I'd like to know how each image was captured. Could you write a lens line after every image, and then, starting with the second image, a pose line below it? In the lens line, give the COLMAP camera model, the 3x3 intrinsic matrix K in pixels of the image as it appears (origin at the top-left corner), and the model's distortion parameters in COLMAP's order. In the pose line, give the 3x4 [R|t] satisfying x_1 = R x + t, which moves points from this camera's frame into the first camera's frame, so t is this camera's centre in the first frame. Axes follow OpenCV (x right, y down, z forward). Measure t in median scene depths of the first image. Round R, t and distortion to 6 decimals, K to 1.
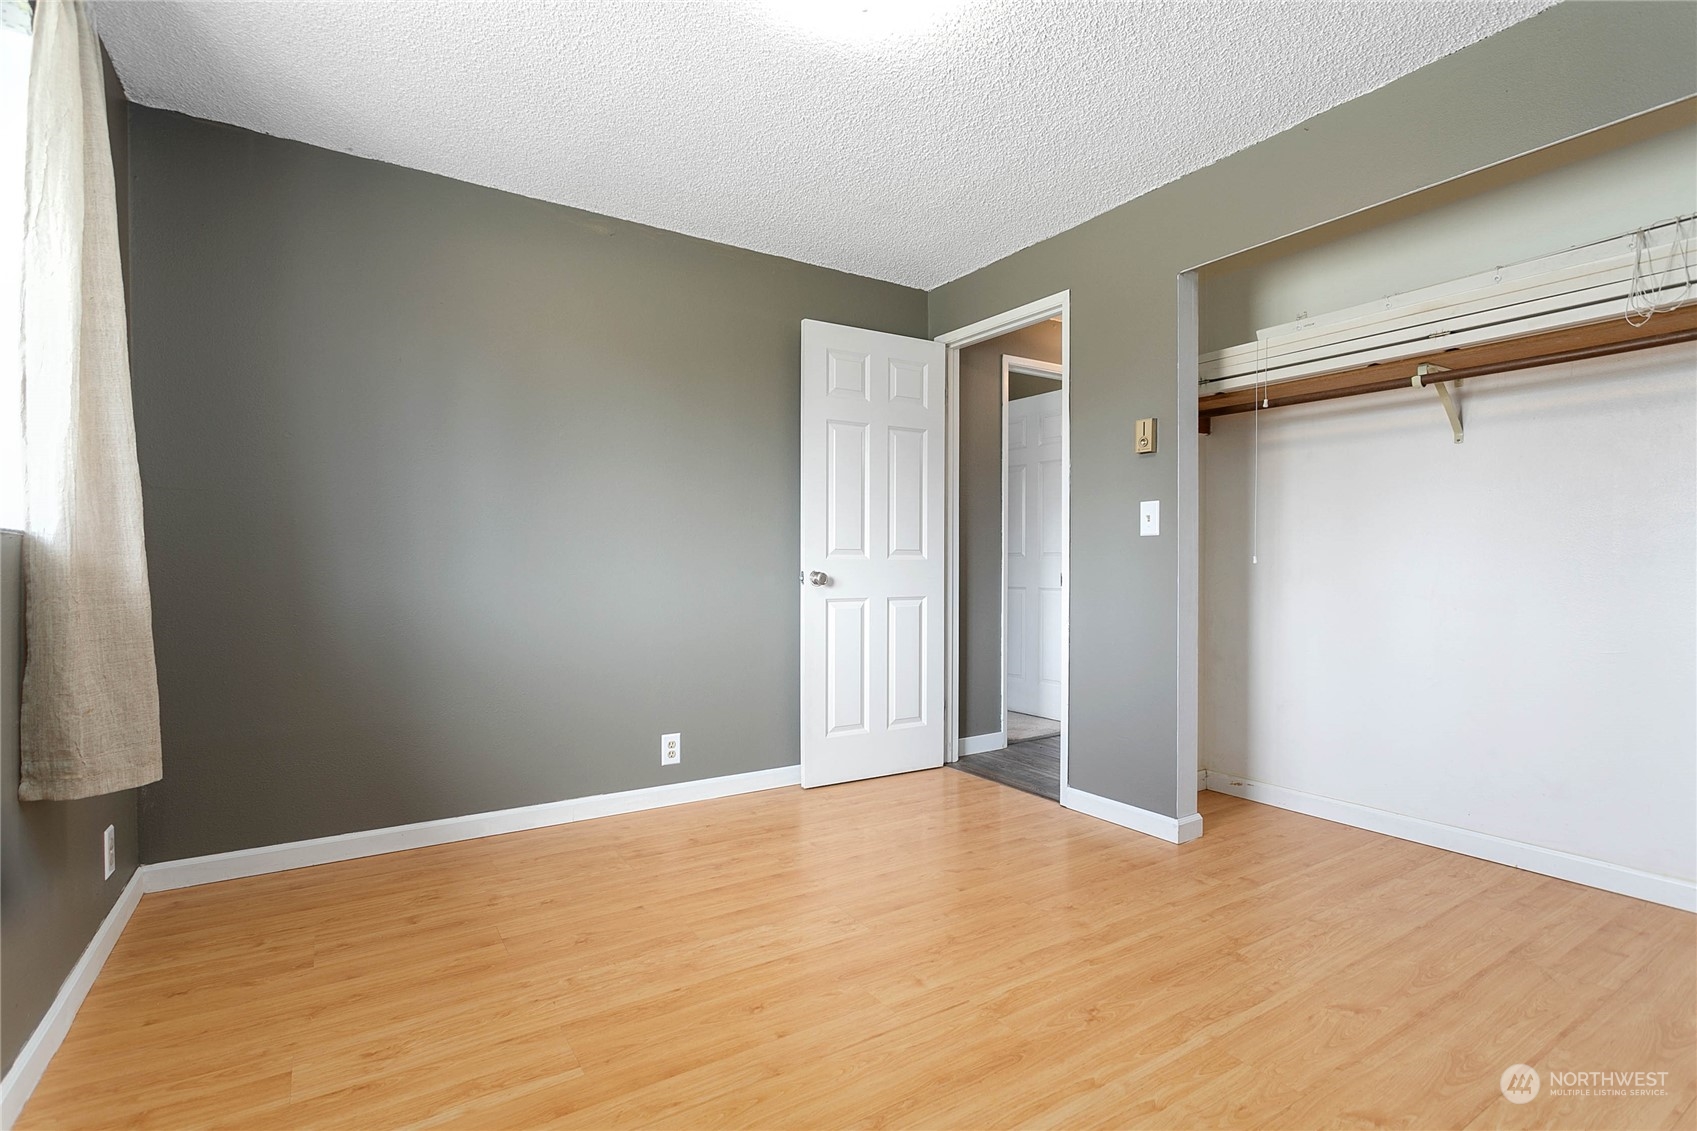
lens RADIAL K [[801.1, 0, 848.5], [0, 801.1, 565.5], [0, 0, 1]] dist [0.003926, 0.000615]
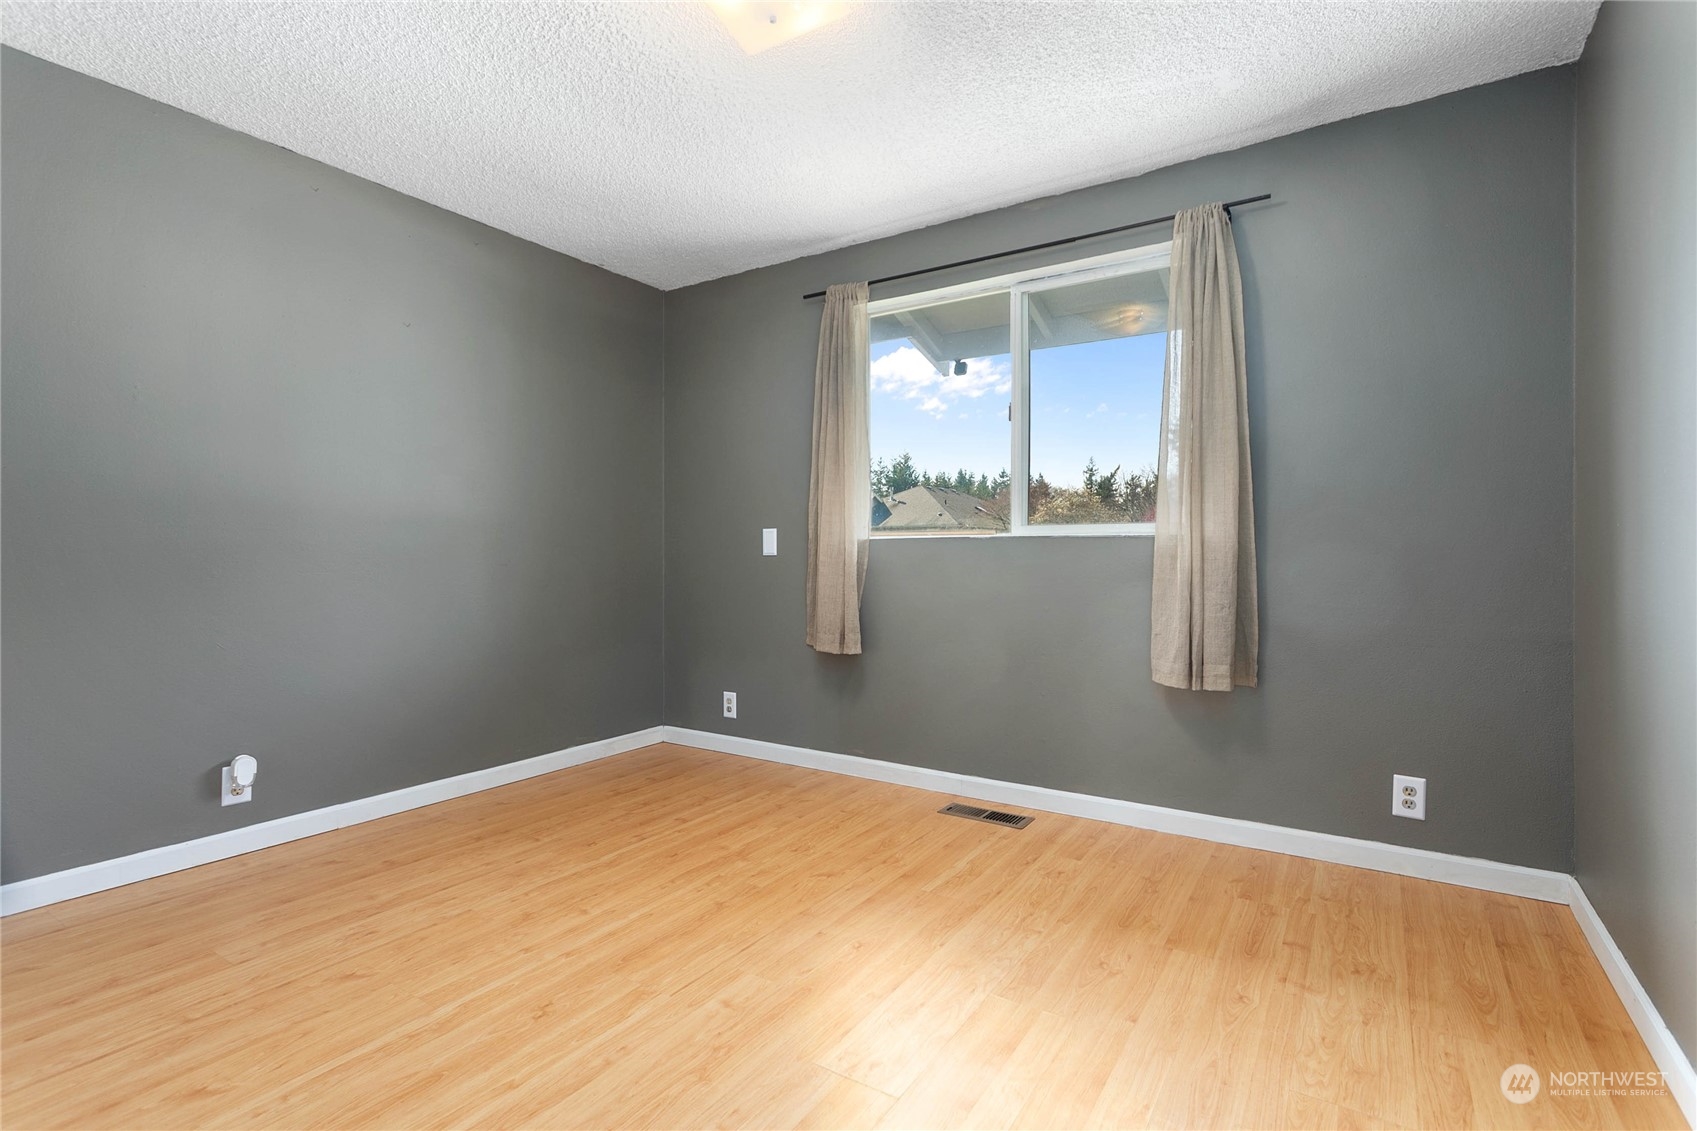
lens RADIAL K [[801.1, 0, 848.5], [0, 801.1, 565.5], [0, 0, 1]] dist [0.003926, 0.000615]
pose [[-0.913496, 0.006101, -0.406802, 0.330753], [-0.000692, 0.999863, 0.016550, -0.001251], [0.406847, 0.015399, -0.913366, 1.883817]]
